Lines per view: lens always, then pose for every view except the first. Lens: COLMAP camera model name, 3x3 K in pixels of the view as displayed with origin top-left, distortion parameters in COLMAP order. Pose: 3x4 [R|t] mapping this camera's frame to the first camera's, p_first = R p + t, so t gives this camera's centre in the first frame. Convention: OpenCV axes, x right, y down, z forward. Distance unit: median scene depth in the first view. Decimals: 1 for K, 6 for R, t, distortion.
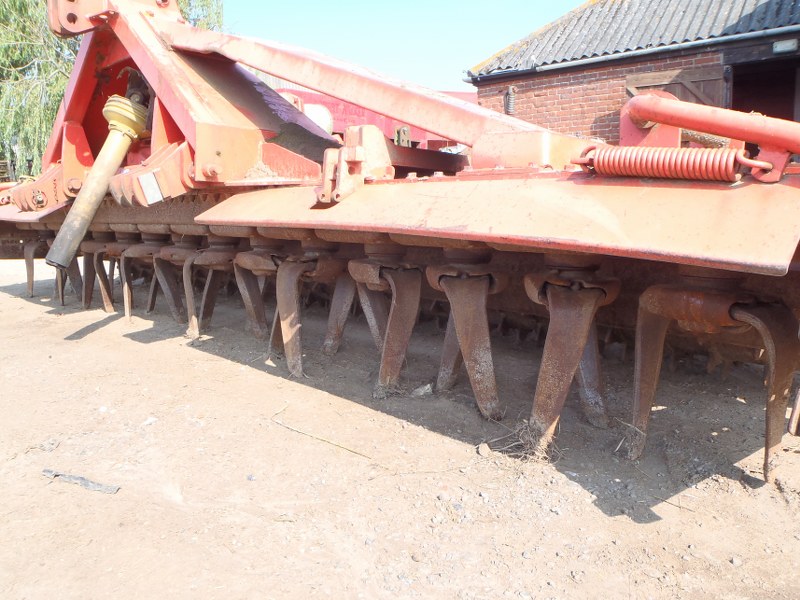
lens RADIAL K [[646.1, 0, 400.0], [0, 646.1, 300.0], [0, 0, 1]] dist [-0.014231, -0.005004]
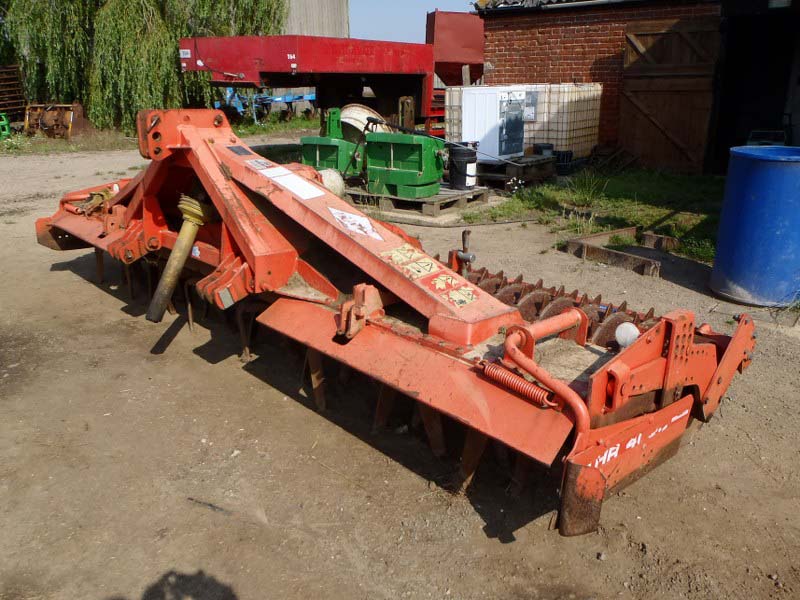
lens RADIAL K [[646.1, 0, 400.0], [0, 646.1, 300.0], [0, 0, 1]] dist [-0.014231, -0.005004]
pose [[0.999775, 0.018627, -0.010178, 0.038987], [-0.016545, 0.984241, 0.176057, -0.439835], [0.013298, -0.175849, 0.984327, -0.491272]]
